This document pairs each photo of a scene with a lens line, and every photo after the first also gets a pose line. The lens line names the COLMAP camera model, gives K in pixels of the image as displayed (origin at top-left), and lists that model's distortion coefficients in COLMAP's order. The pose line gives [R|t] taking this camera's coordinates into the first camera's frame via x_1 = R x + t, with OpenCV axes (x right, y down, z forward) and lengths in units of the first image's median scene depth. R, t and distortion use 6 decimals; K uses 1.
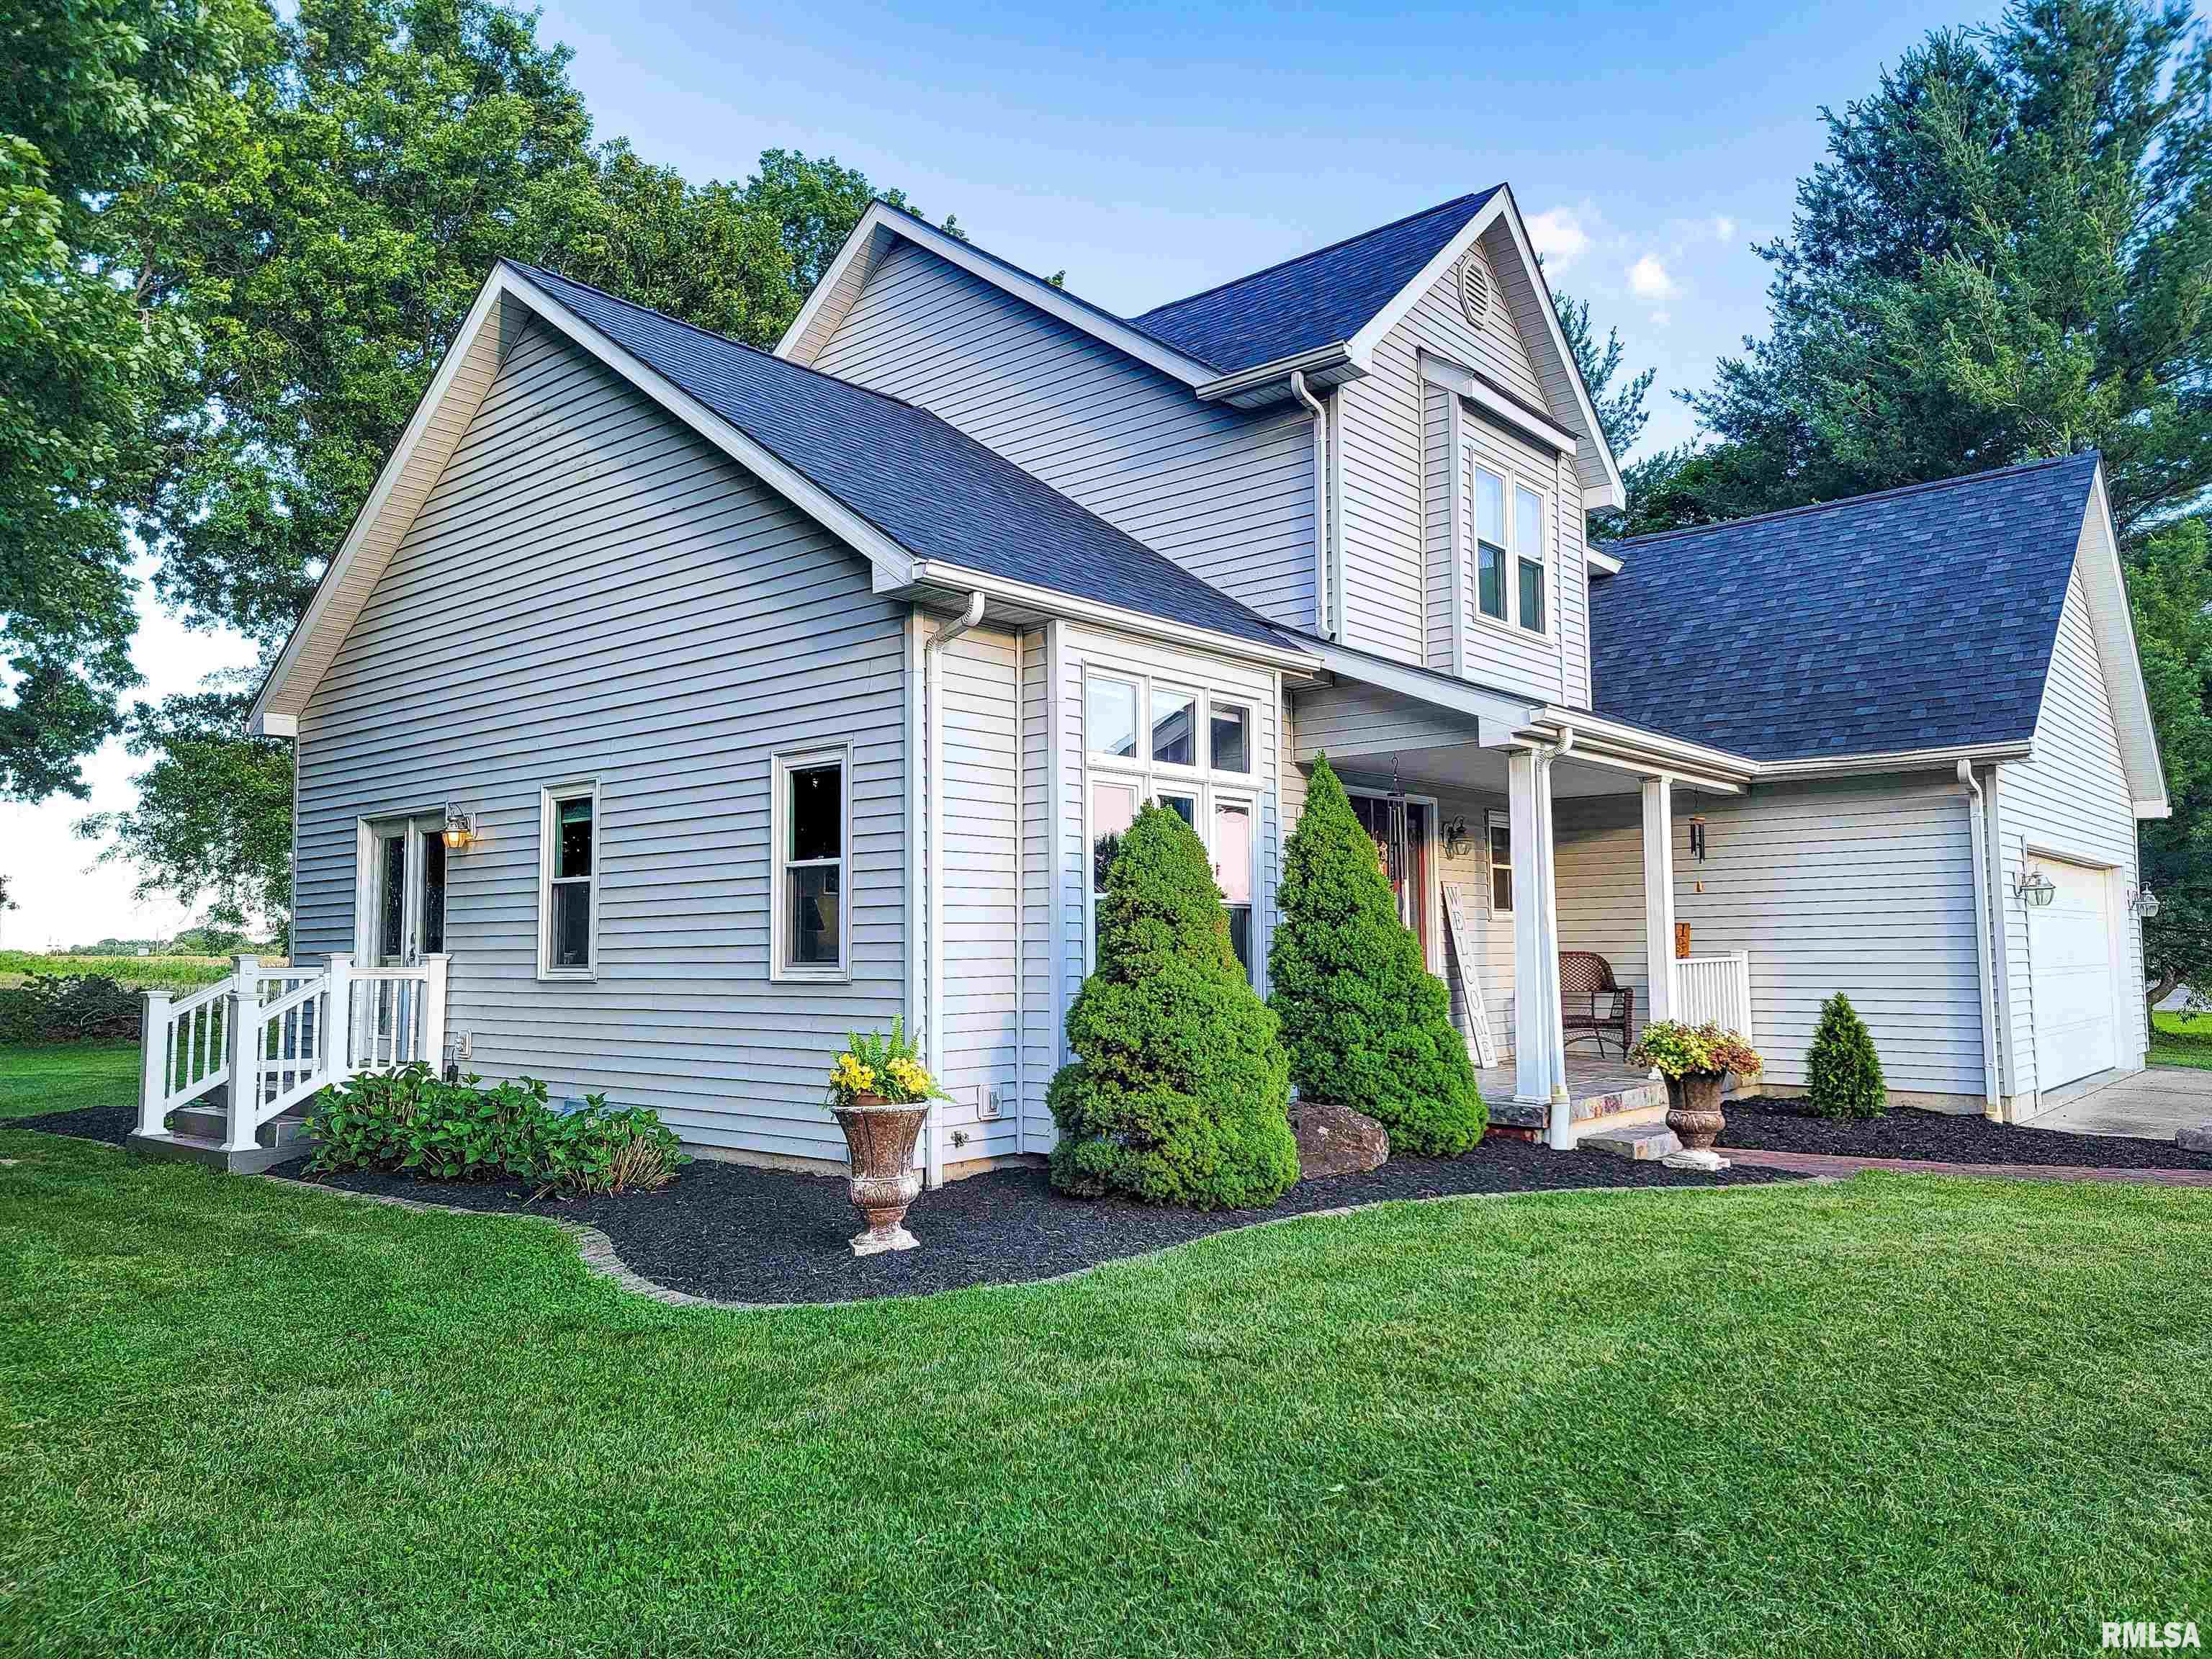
lens RADIAL K [[1528.8, 0, 1098.8], [0, 1528.8, 848.0], [0, 0, 1]] dist [0.120225, -0.106383]
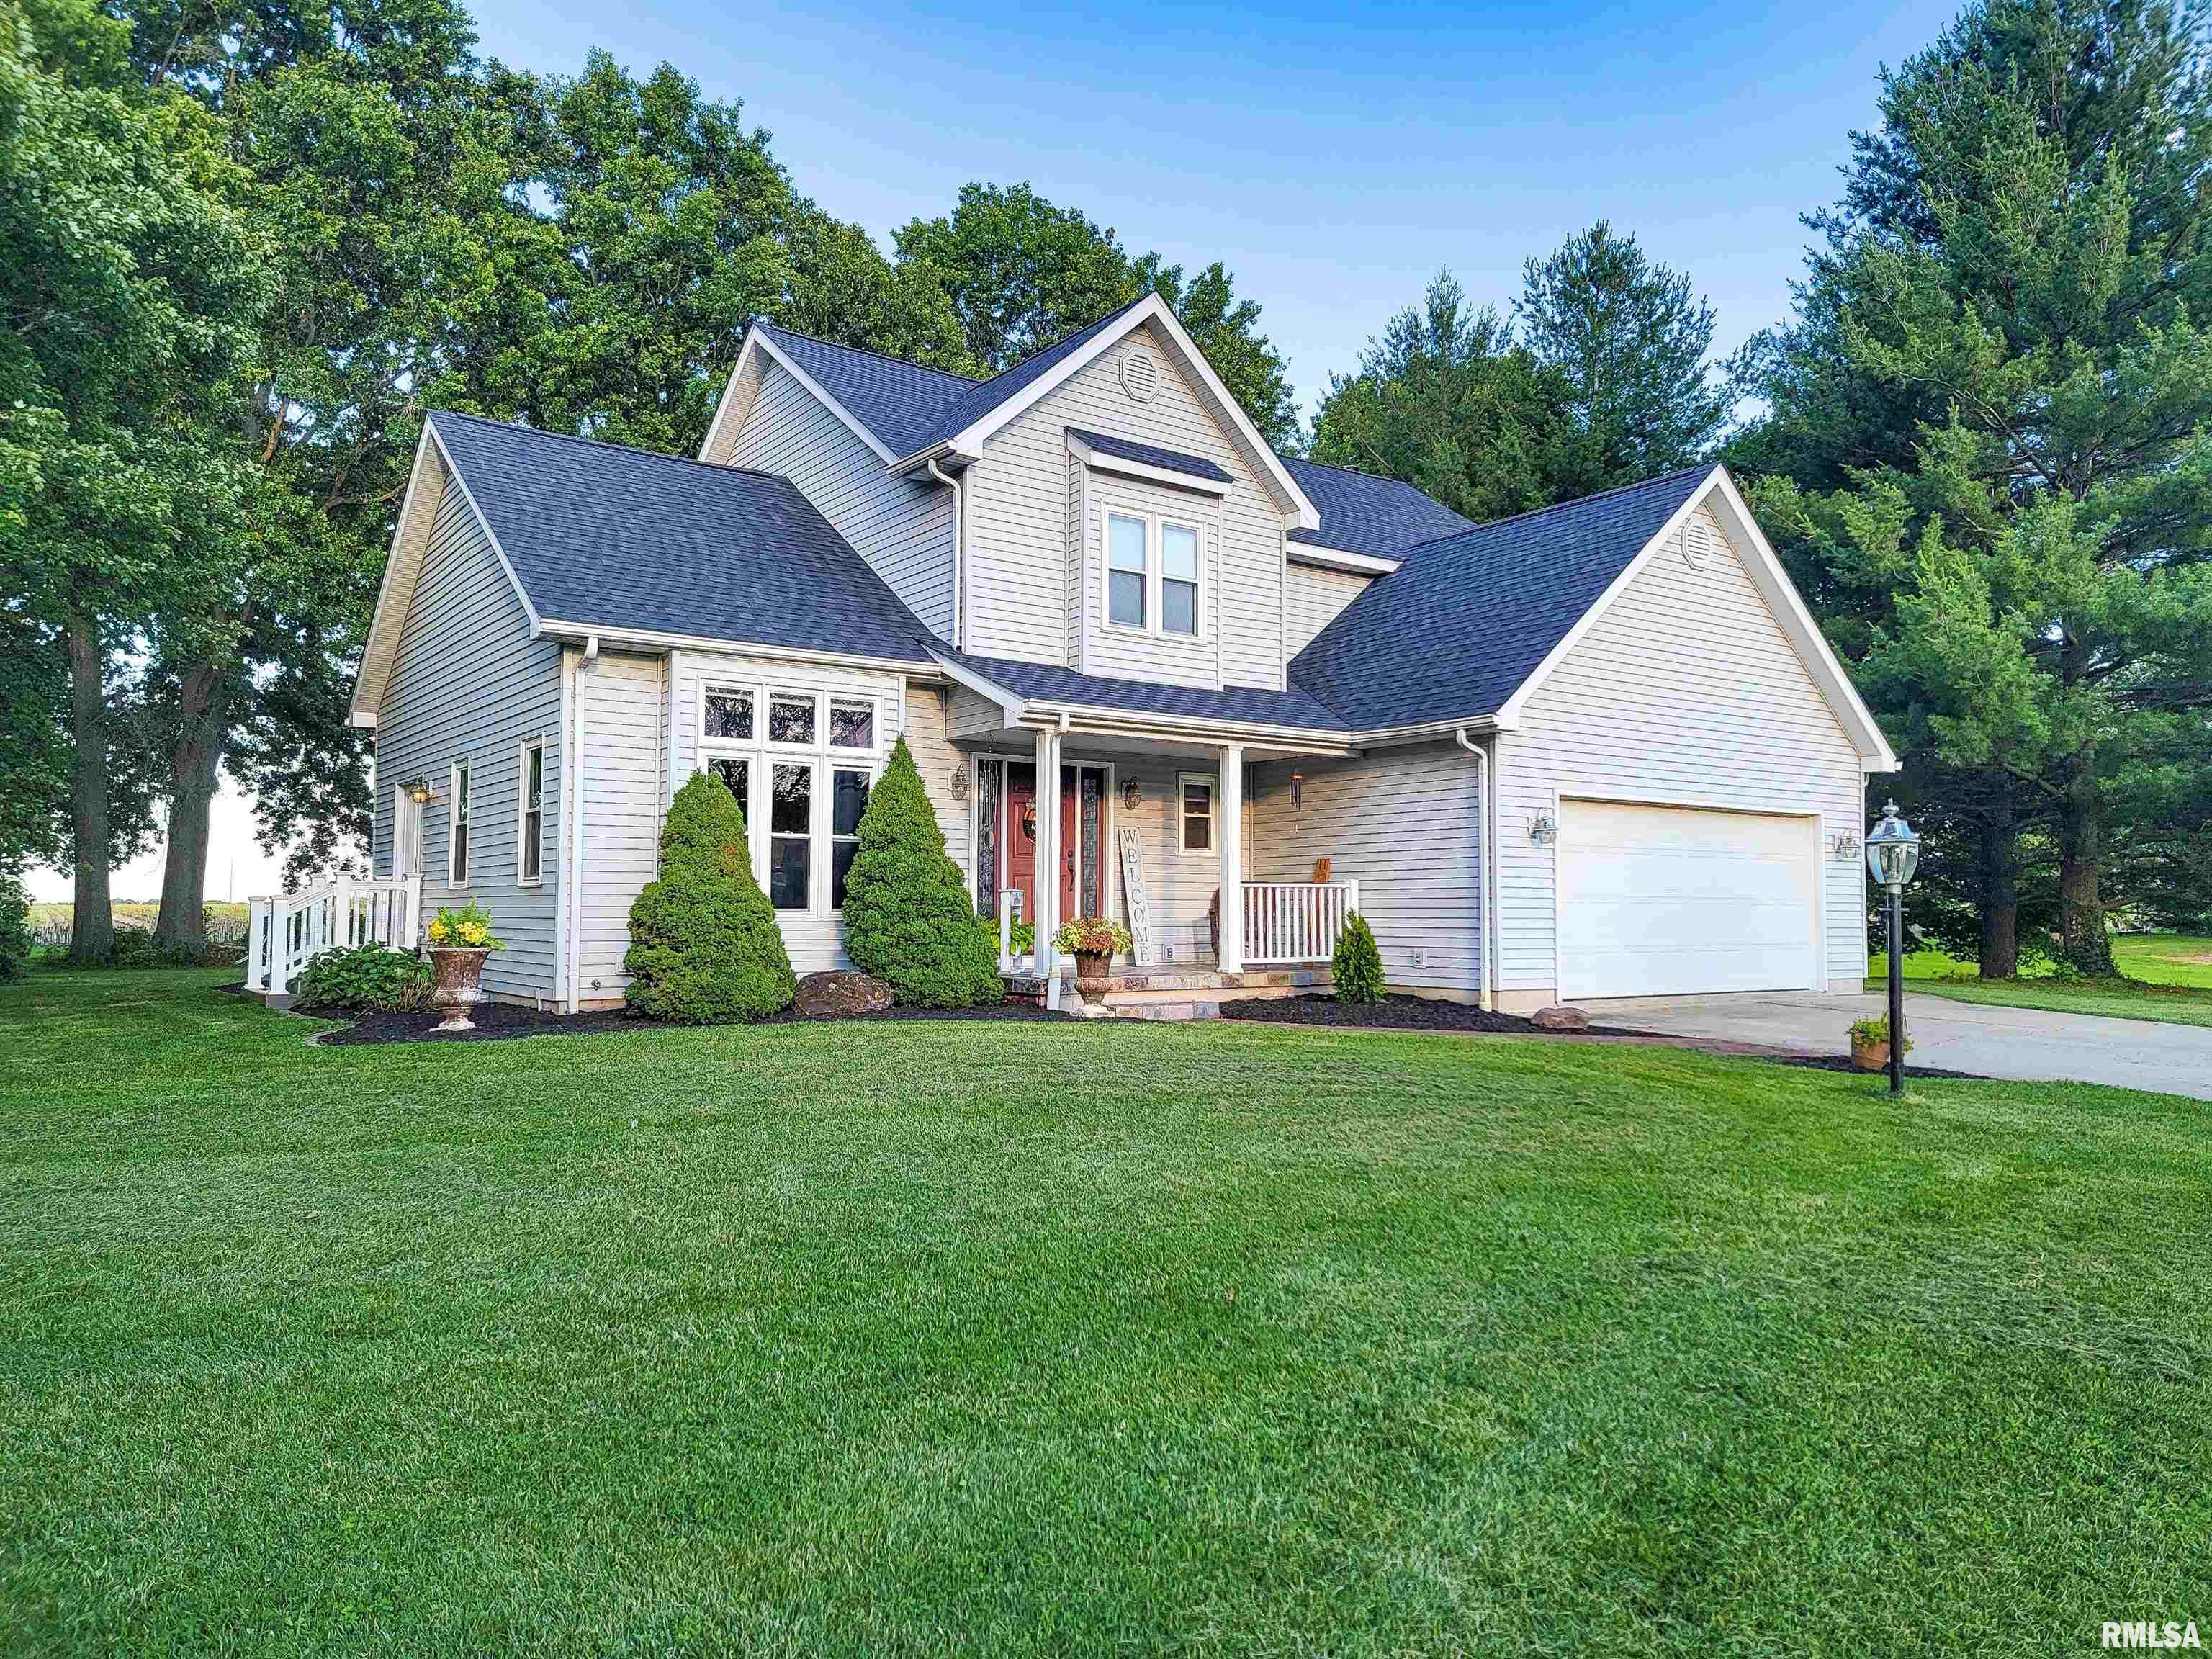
lens RADIAL K [[1532.1, 0, 1106.0], [0, 1532.1, 829.5], [0, 0, 1]] dist [0.124445, -0.113393]
pose [[0.973580, -0.000106, -0.228347, 0.555825], [0.003228, 0.999906, 0.013298, 0.007881], [0.228324, -0.013684, 0.973489, -0.302693]]
